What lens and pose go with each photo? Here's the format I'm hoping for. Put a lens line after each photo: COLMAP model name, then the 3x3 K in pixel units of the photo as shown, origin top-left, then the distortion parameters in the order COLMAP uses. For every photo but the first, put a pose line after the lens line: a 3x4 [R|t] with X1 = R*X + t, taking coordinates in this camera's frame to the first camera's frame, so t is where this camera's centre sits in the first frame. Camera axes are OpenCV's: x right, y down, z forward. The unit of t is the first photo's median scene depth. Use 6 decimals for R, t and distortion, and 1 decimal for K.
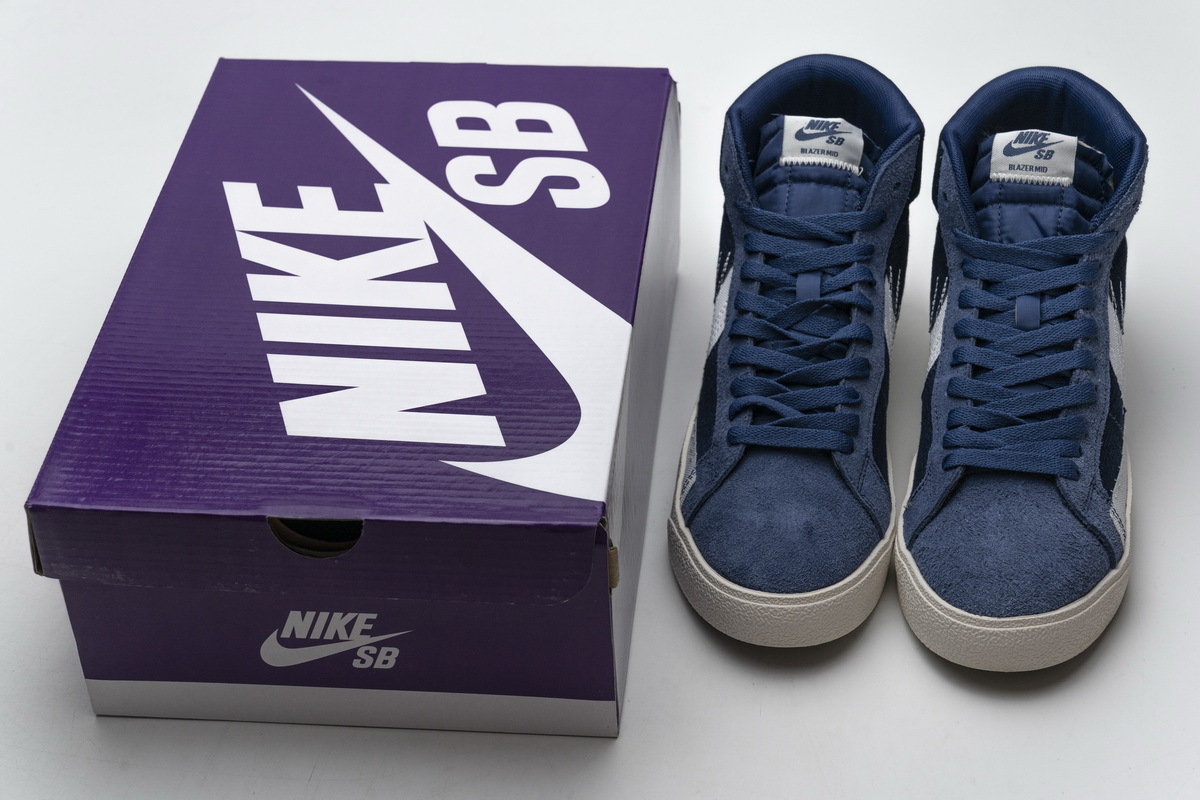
lens RADIAL K [[2436.0, 0, 600.0], [0, 2436.0, 400.0], [0, 0, 1]] dist [-0.073929, -0.014086]
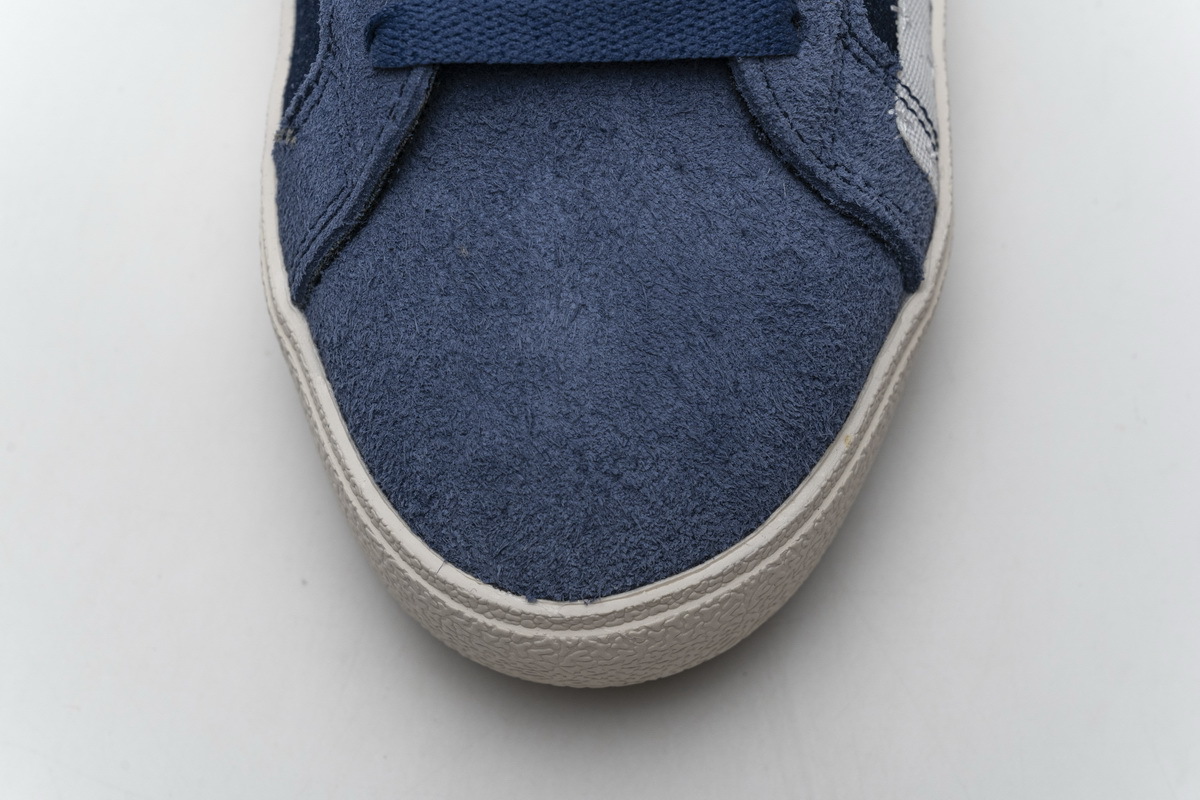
lens RADIAL K [[2504.1, 0, 600.0], [0, 2504.1, 400.0], [0, 0, 1]] dist [0.112766, 0.167678]
pose [[0.979613, -0.166984, 0.111694, 0.125781], [0.073311, 0.814776, 0.575123, -0.117065], [-0.187042, -0.555209, 0.810406, 0.705438]]
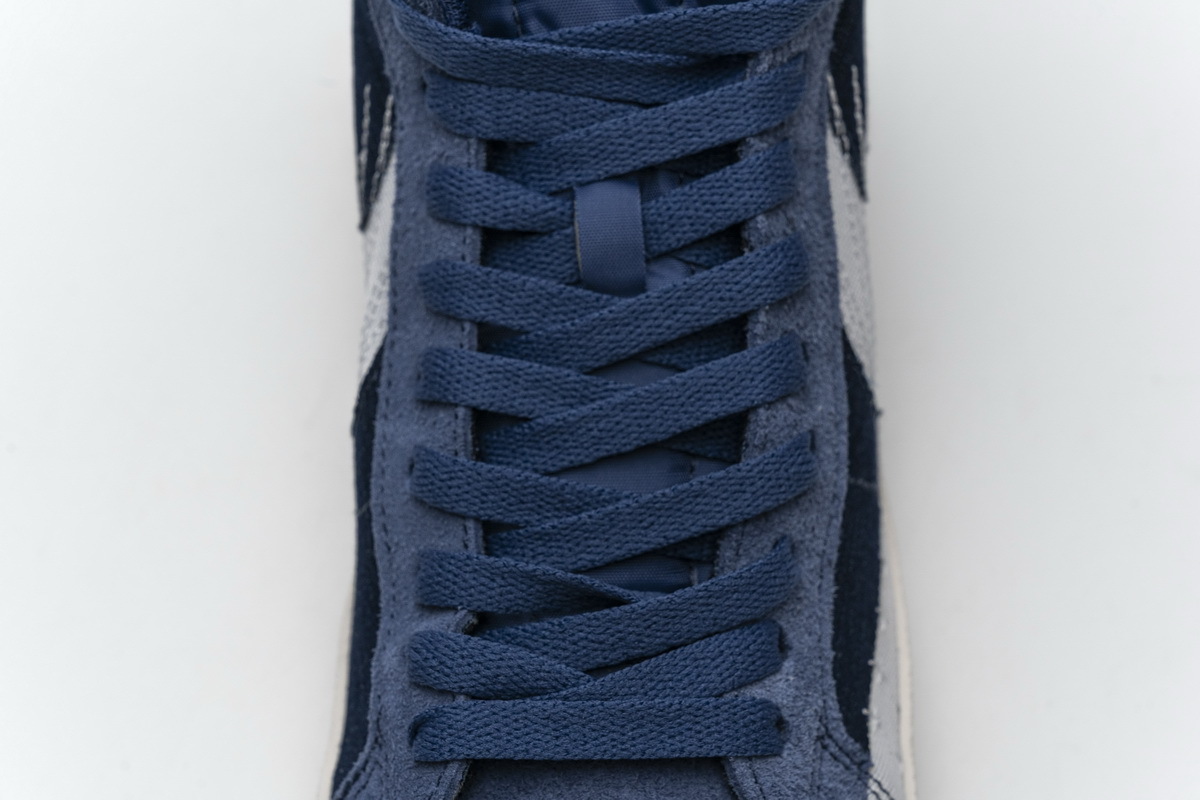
lens RADIAL K [[2504.1, 0, 600.0], [0, 2504.1, 400.0], [0, 0, 1]] dist [0.112766, 0.167678]
pose [[0.982181, -0.119222, 0.145283, 0.119713], [0.059214, 0.929971, 0.362832, -0.151469], [-0.178367, -0.347764, 0.920459, 0.666785]]
